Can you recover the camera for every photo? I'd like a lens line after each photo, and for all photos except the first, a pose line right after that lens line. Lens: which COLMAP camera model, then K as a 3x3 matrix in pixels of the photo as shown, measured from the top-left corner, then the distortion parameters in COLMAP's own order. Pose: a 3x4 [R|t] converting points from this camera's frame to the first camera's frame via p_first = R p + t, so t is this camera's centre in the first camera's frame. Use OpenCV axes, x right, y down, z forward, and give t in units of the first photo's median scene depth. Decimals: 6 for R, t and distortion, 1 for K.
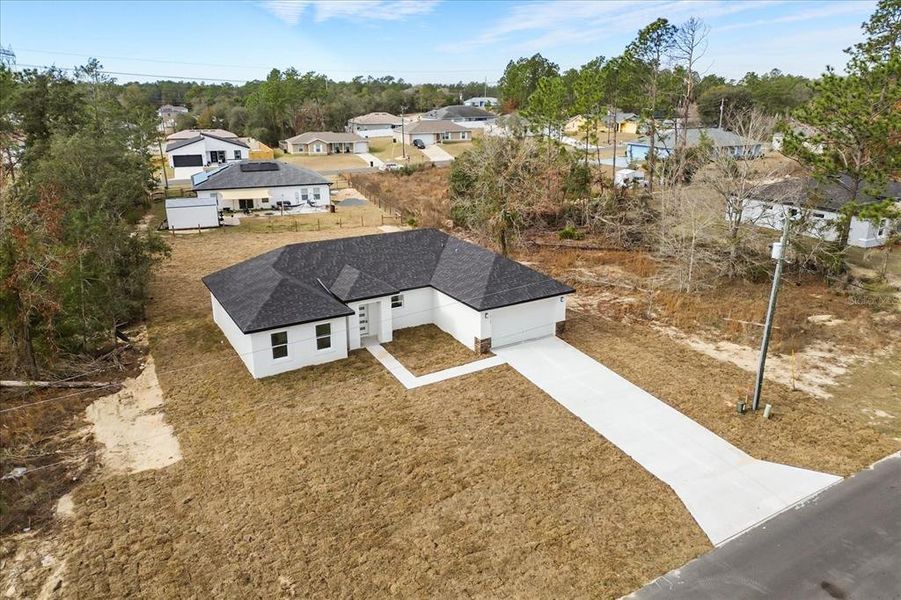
lens RADIAL K [[641.7, 0, 456.3], [0, 641.7, 296.8], [0, 0, 1]] dist [0.043500, -0.035474]
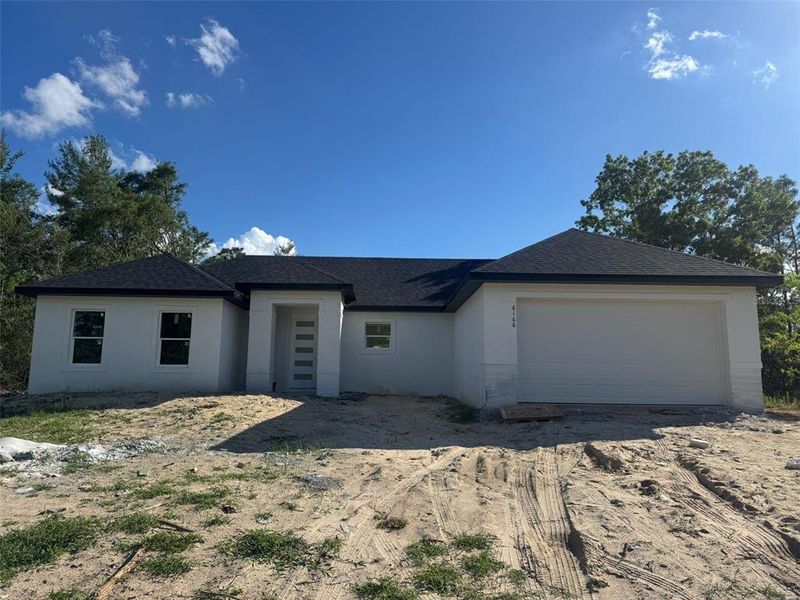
lens RADIAL K [[547.9, 0, 408.8], [0, 547.9, 321.2], [0, 0, 1]] dist [0.019823, -0.000067]
pose [[0.876809, -0.046232, -0.478612, 0.150767], [-0.166833, 0.904284, -0.392986, 0.176218], [0.450969, 0.424422, 0.785170, 0.688521]]
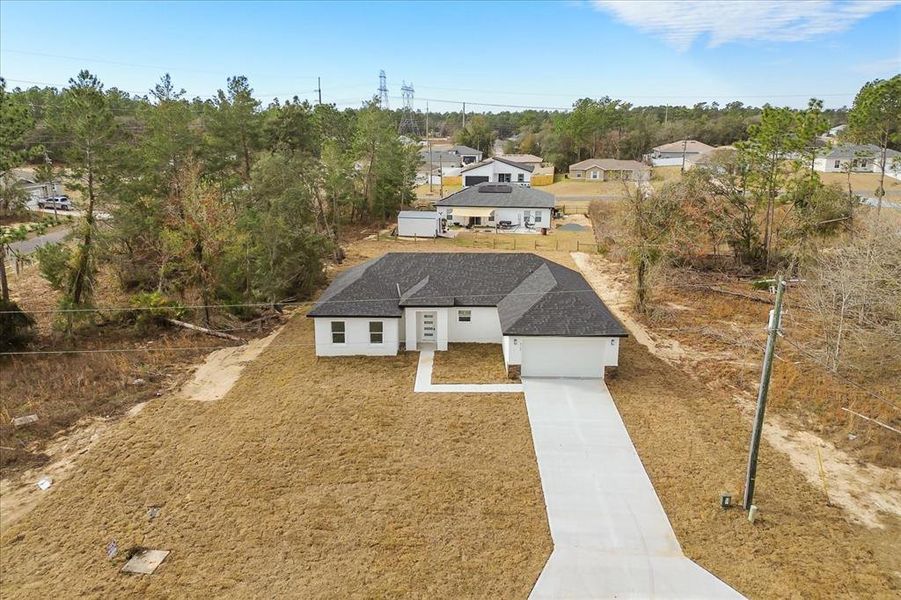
lens RADIAL K [[641.7, 0, 445.8], [0, 641.7, 301.6], [0, 0, 1]] dist [0.043500, -0.035474]
pose [[0.848669, 0.151341, -0.506811, 0.435956], [-0.168081, 0.985689, 0.012886, -0.026083], [0.501508, 0.074250, 0.861961, 0.071422]]
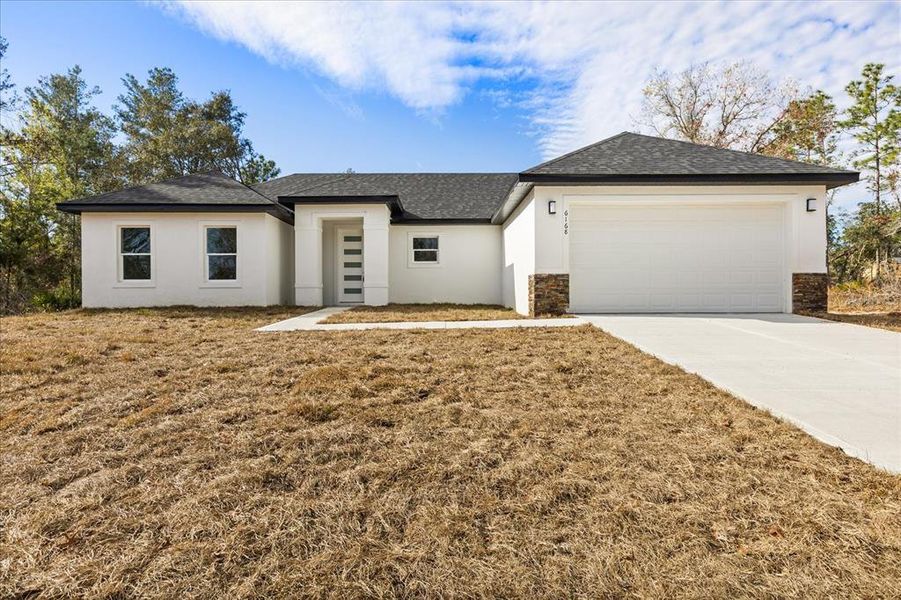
lens RADIAL K [[482.4, 0, 453.6], [0, 482.4, 300.3], [0, 0, 1]] dist [0.004404, 0.000542]
pose [[0.871682, -0.001503, -0.490070, 0.128514], [-0.158030, 0.945716, -0.283987, 0.163844], [0.463893, 0.324992, 0.824126, 0.731366]]
